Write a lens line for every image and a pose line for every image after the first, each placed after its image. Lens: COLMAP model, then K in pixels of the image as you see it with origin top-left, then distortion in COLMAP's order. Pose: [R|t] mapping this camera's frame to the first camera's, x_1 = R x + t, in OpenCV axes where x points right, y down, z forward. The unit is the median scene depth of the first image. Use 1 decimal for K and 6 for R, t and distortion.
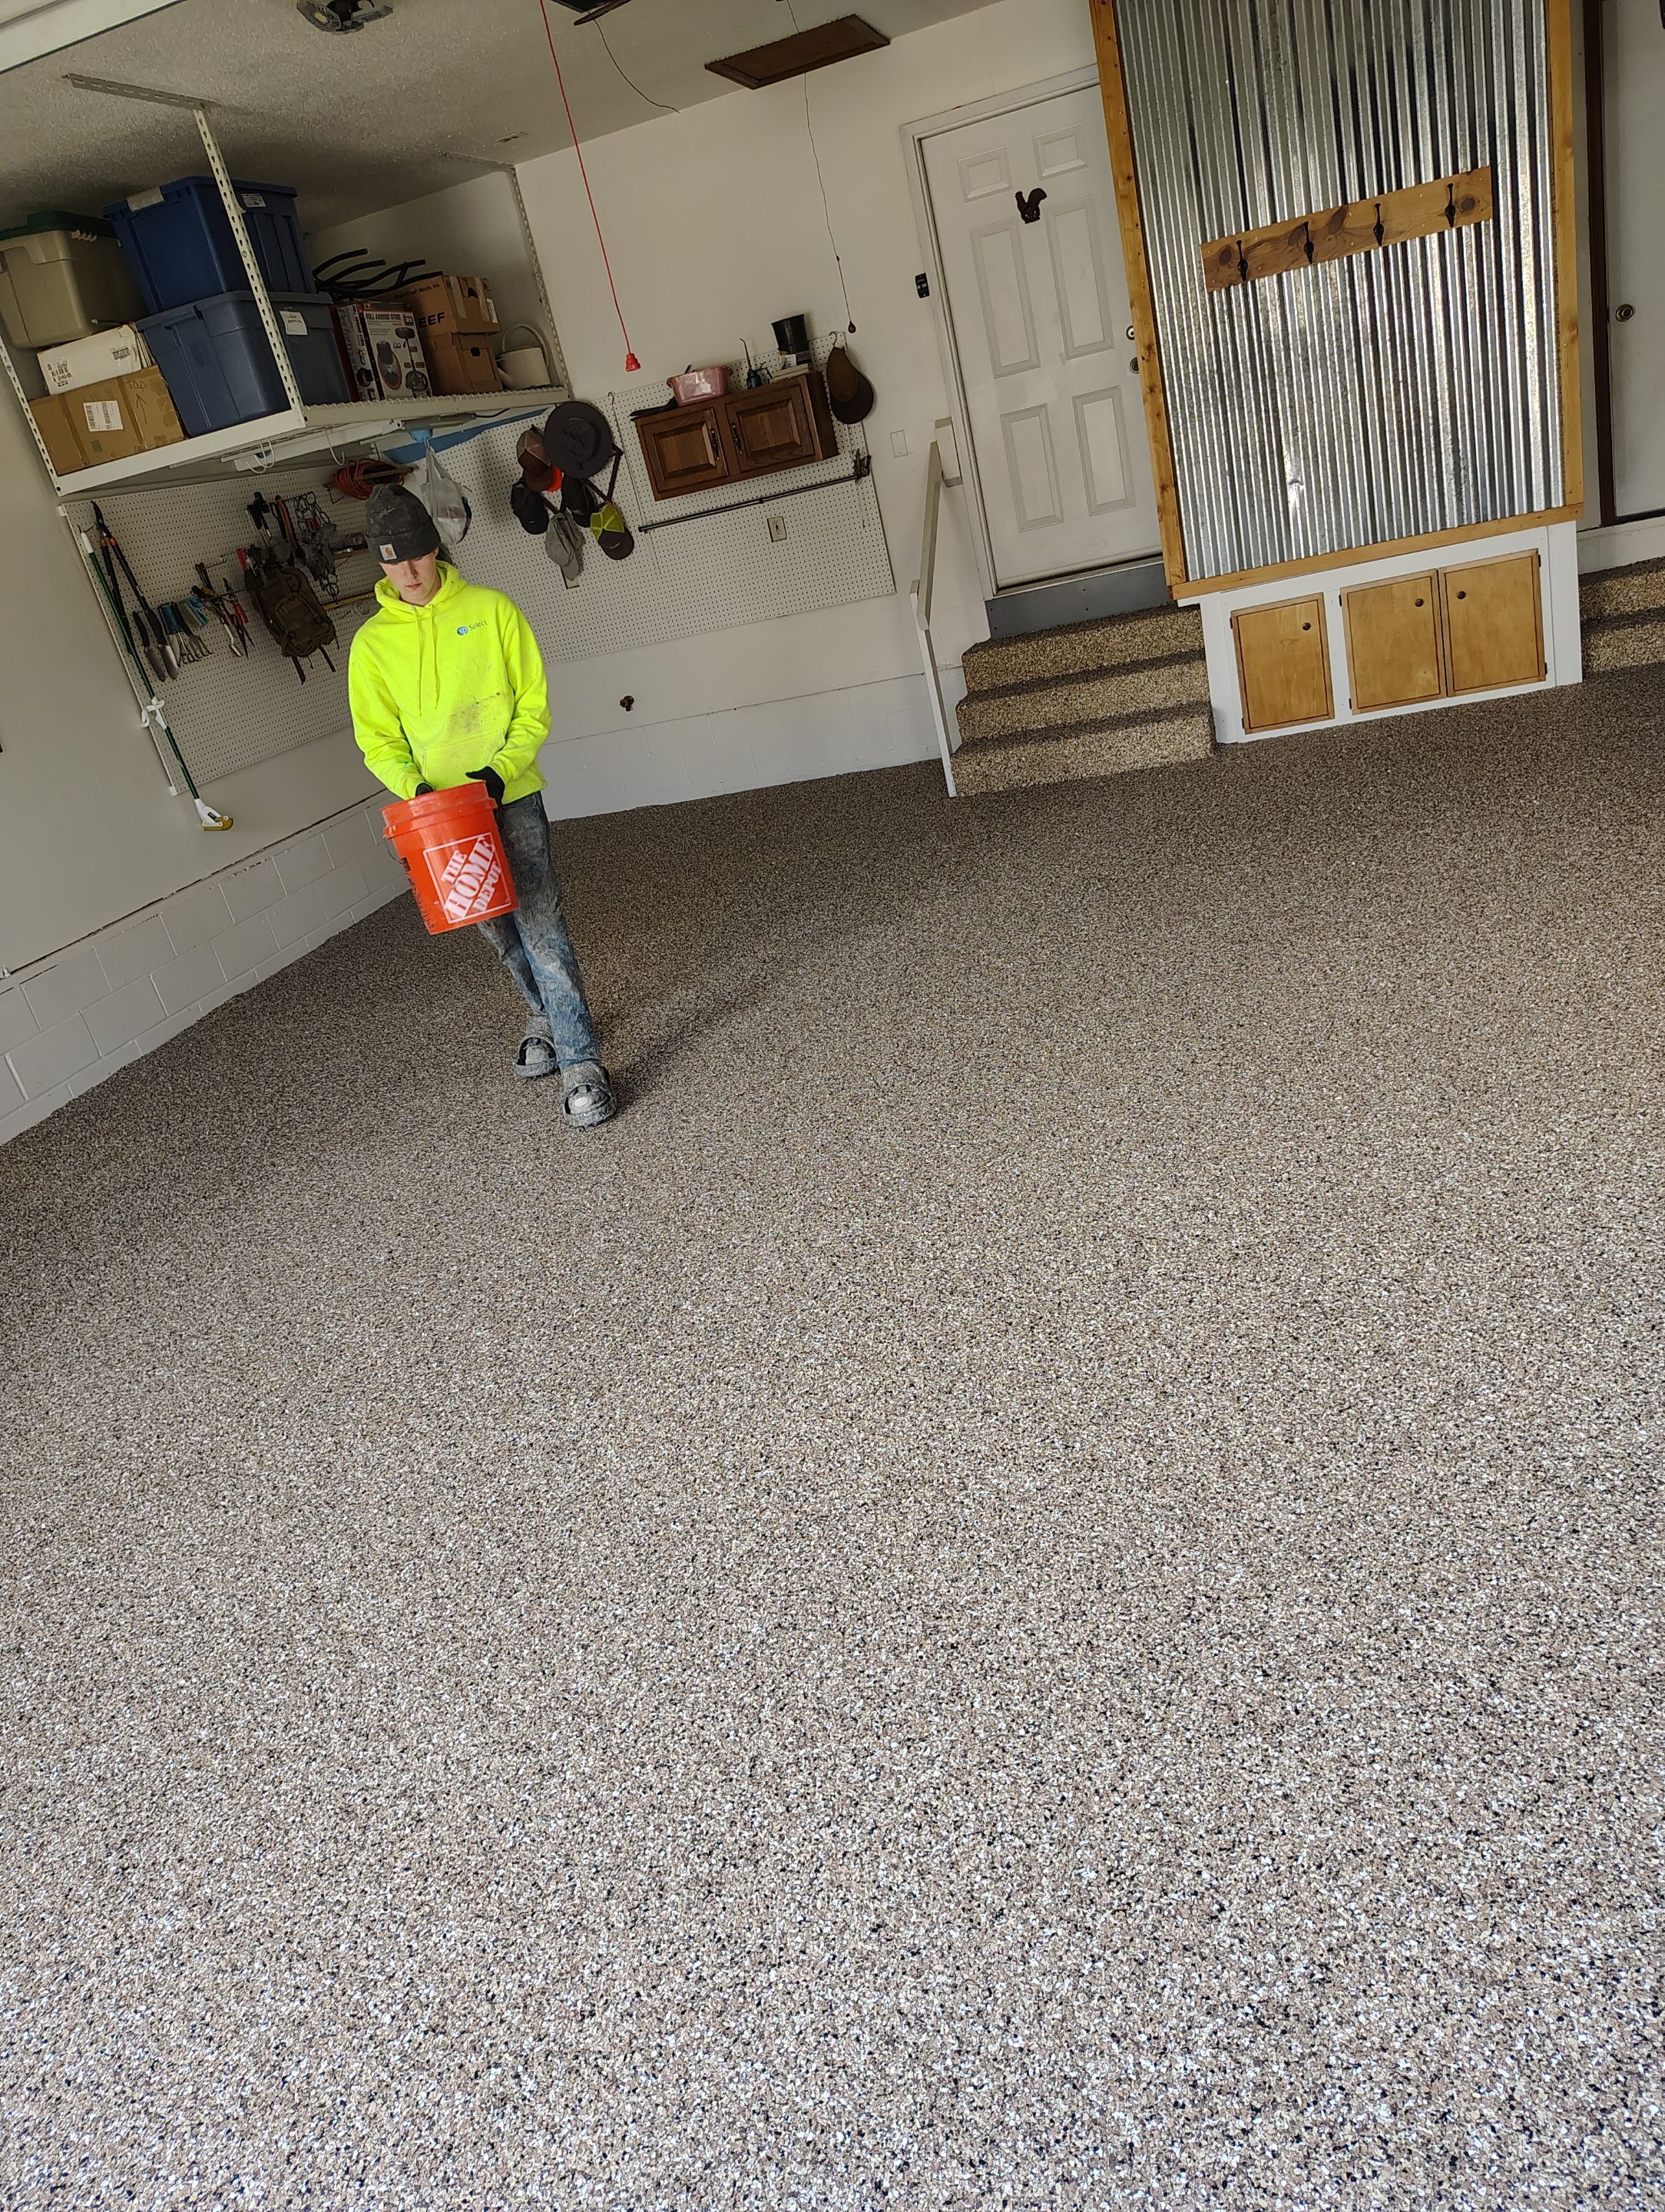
lens RADIAL K [[1523.5, 0, 841.0], [0, 1523.5, 1103.0], [0, 0, 1]] dist [0.000571, -0.011788]
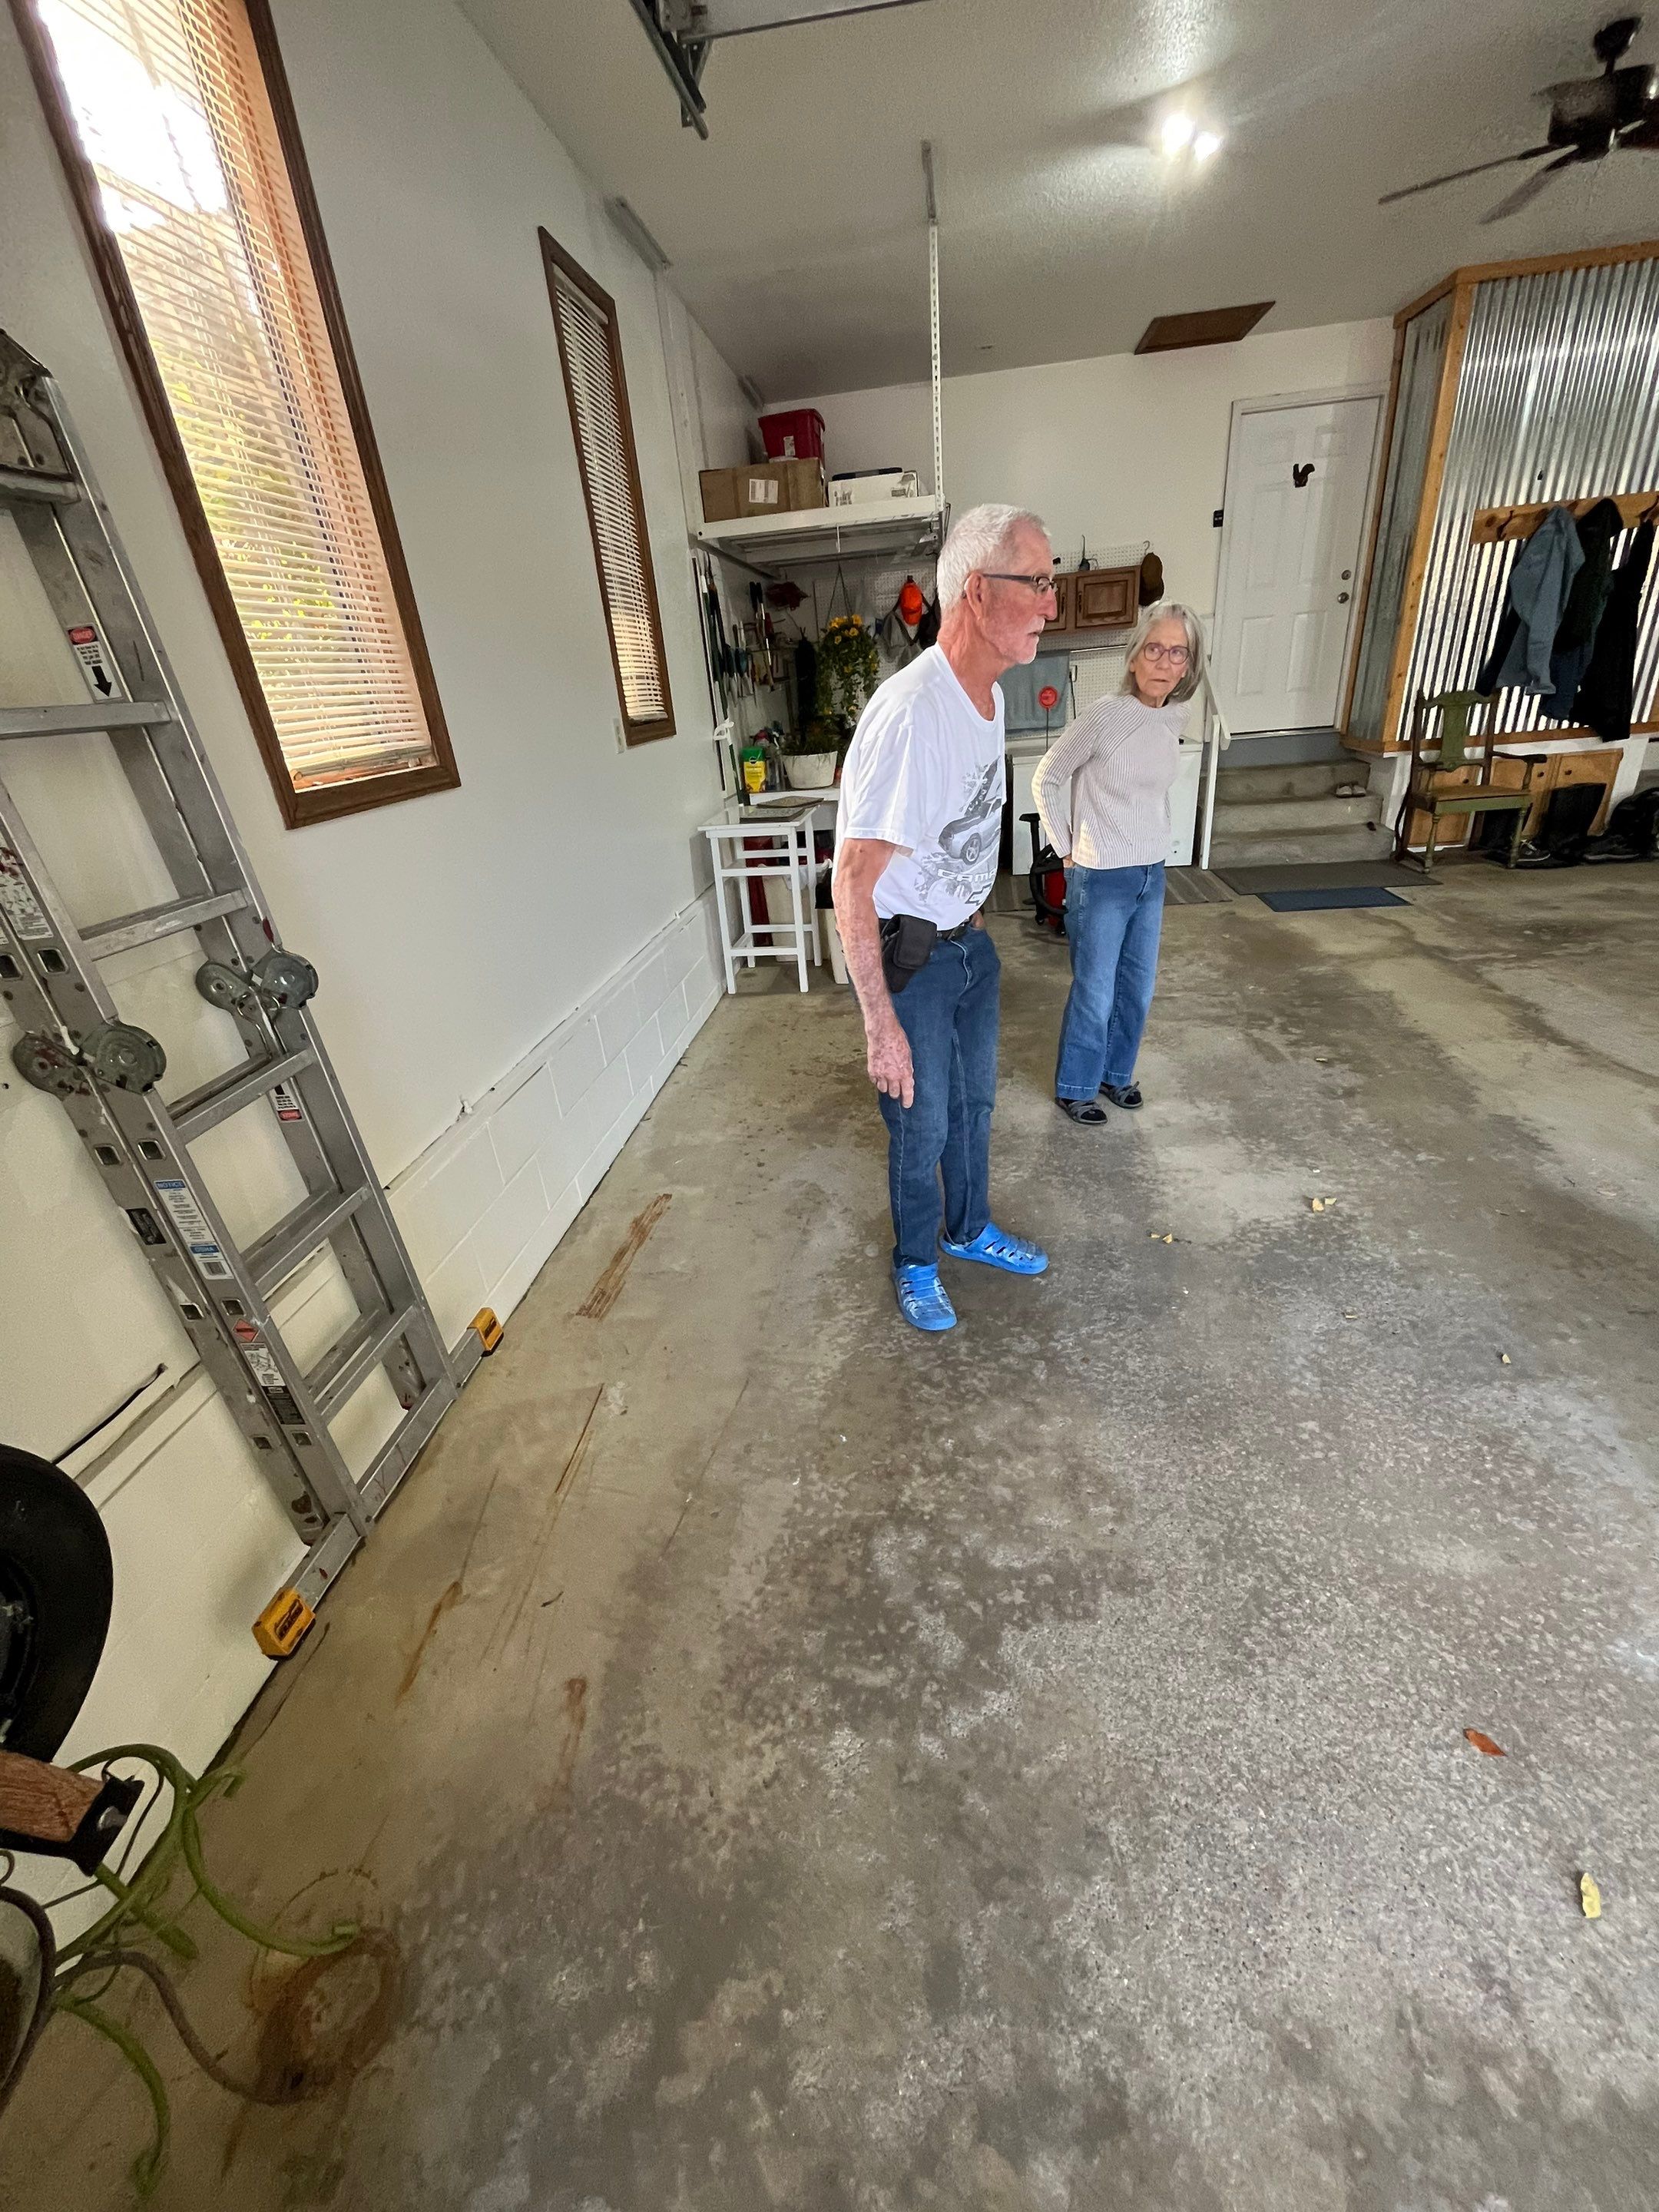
lens RADIAL K [[887.1, 0, 847.5], [0, 887.1, 1109.8], [0, 0, 1]] dist [-0.006451, 0.000566]
pose [[0.979453, 0.057199, 0.193393, -0.547602], [-0.062639, 0.997791, 0.022128, 0.047958], [-0.191701, -0.033787, 0.980872, 0.267337]]
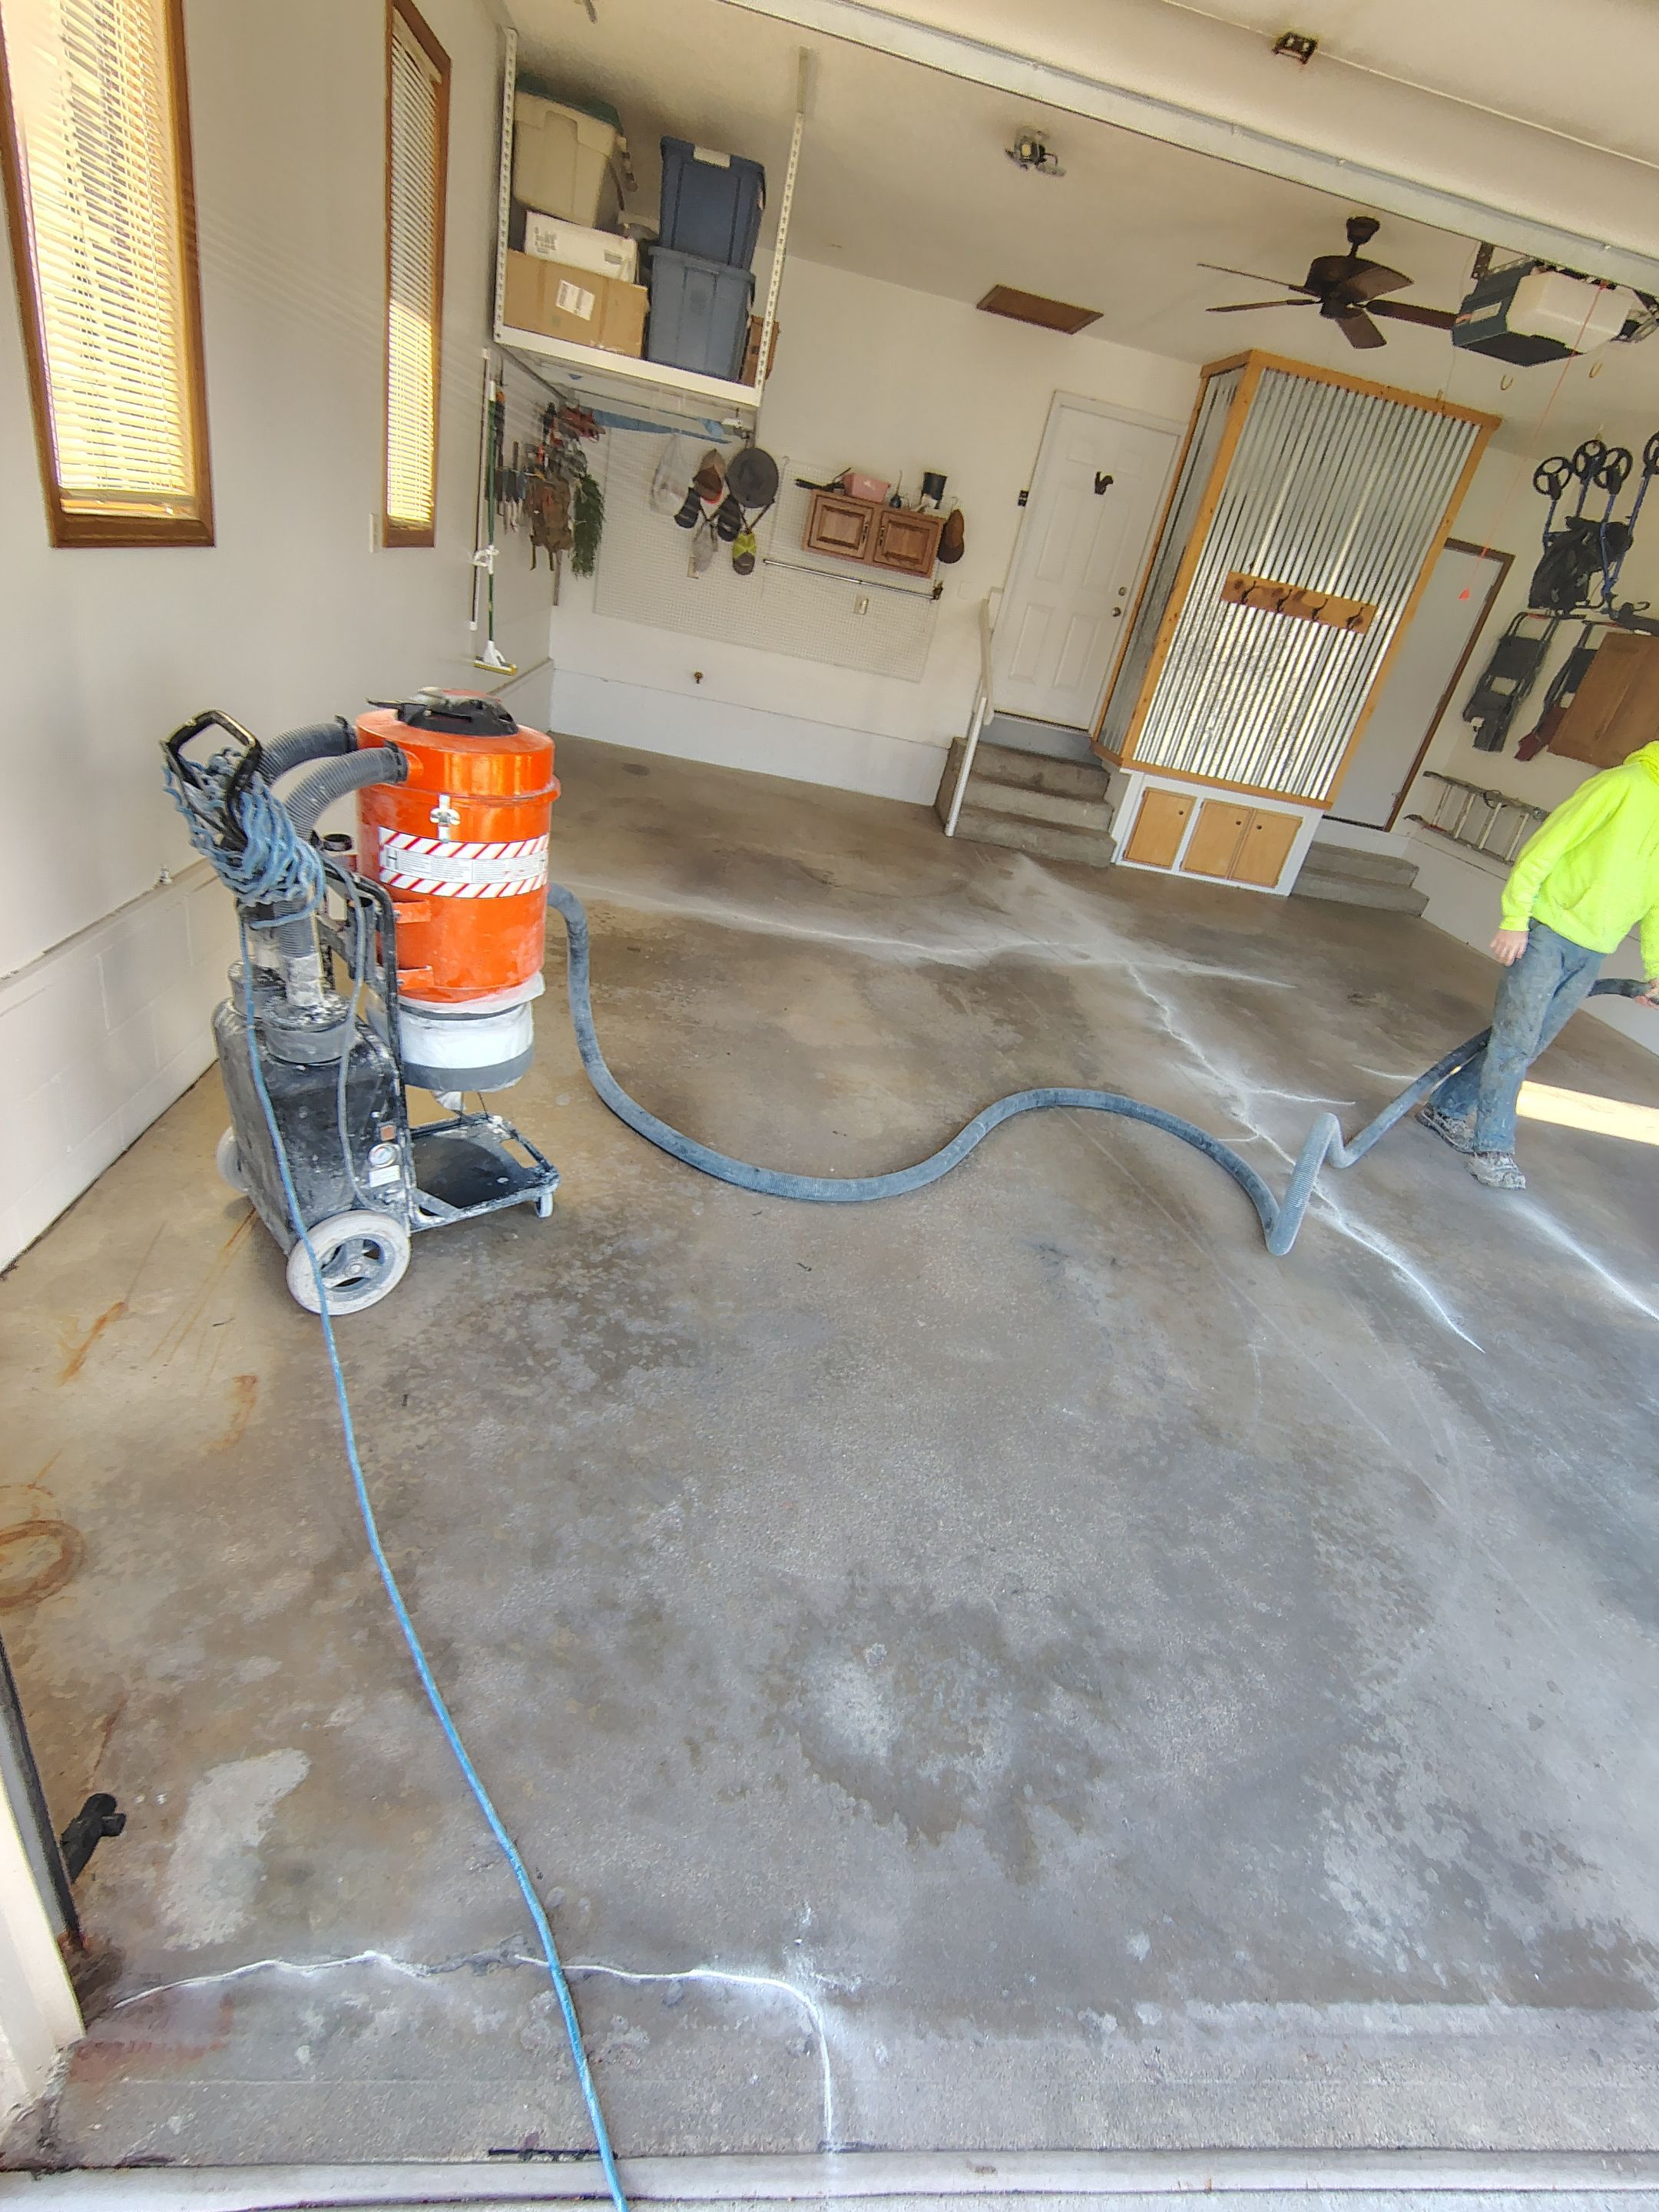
lens RADIAL K [[1022.2, 0, 830.4], [0, 1022.2, 1104.8], [0, 0, 1]] dist [-0.013840, 0.005130]
pose [[0.862016, 0.204367, 0.463856, -0.574985], [-0.241290, 0.970227, 0.020942, 0.084894], [-0.445765, -0.129976, 0.885663, 0.152535]]
